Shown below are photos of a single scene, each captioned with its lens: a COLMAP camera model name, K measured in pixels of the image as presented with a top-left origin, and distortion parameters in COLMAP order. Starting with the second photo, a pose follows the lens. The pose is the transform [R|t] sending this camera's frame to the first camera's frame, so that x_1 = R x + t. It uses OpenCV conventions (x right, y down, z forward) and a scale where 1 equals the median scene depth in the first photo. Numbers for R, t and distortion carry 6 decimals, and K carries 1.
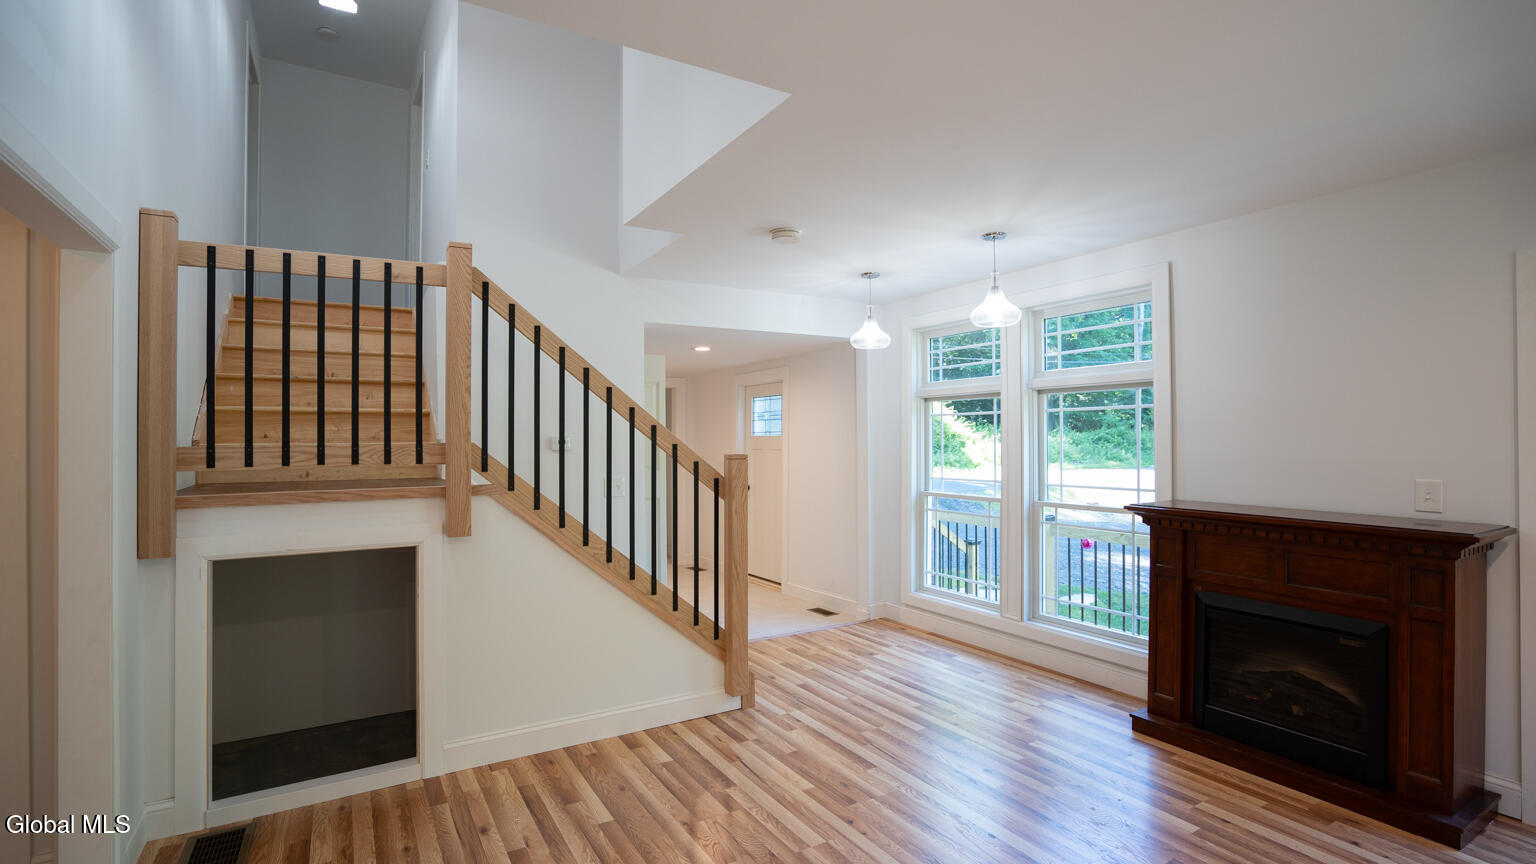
lens RADIAL K [[739.0, 0, 768.0], [0, 739.0, 432.0], [0, 0, 1]] dist [-0.058846, 0.008813]
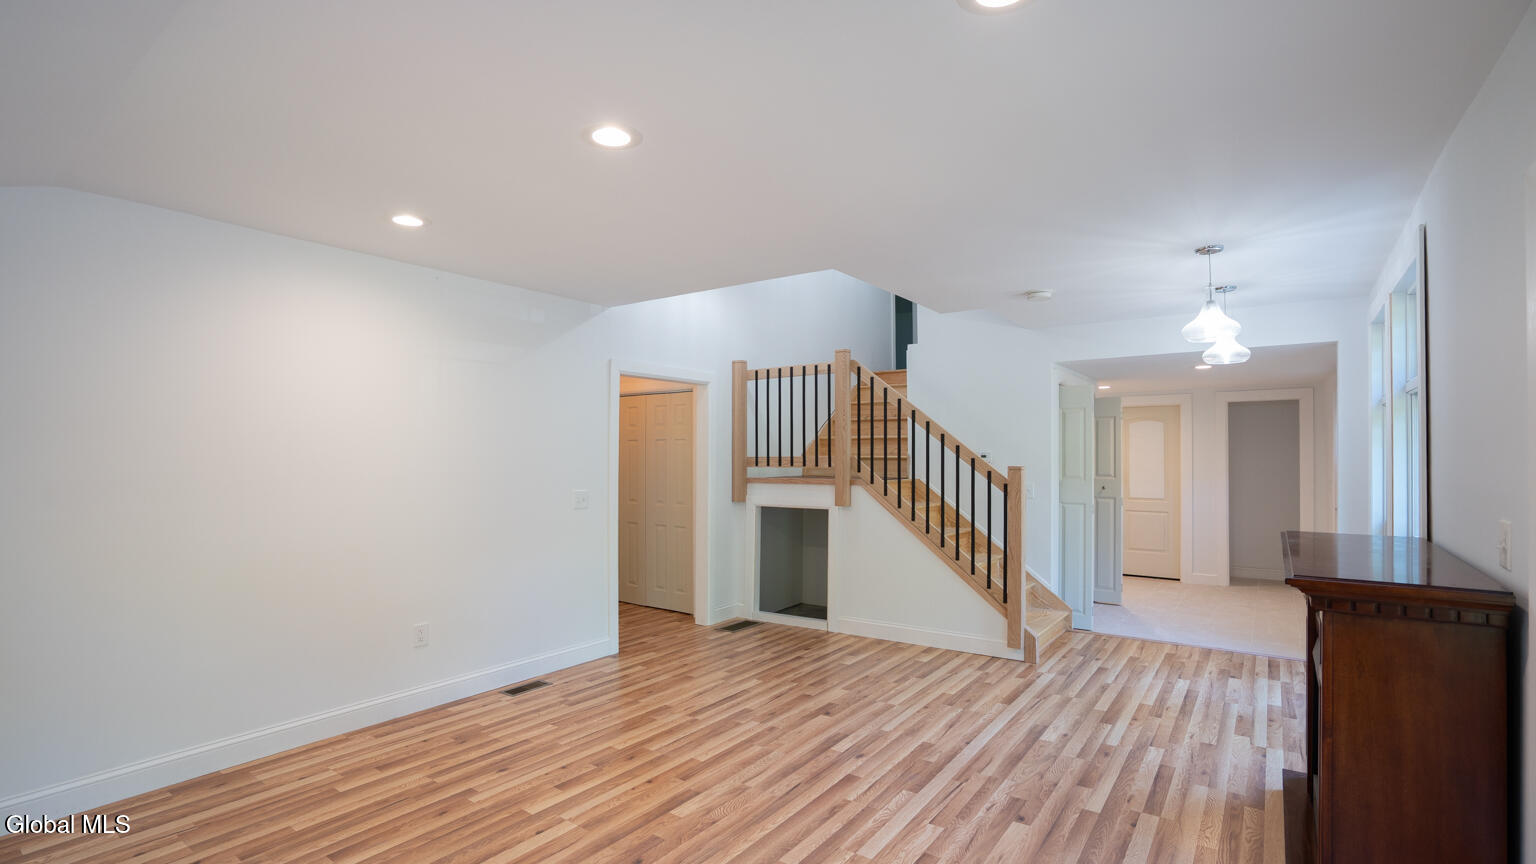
lens RADIAL K [[718.4, 0, 753.4], [0, 718.4, 434.8], [0, 0, 1]] dist [-0.055883, 0.016589]
pose [[0.375978, -0.021849, -0.926371, 1.100722], [0.003165, 0.999746, -0.022295, 0.000904], [0.926623, 0.005451, 0.375952, 0.088802]]
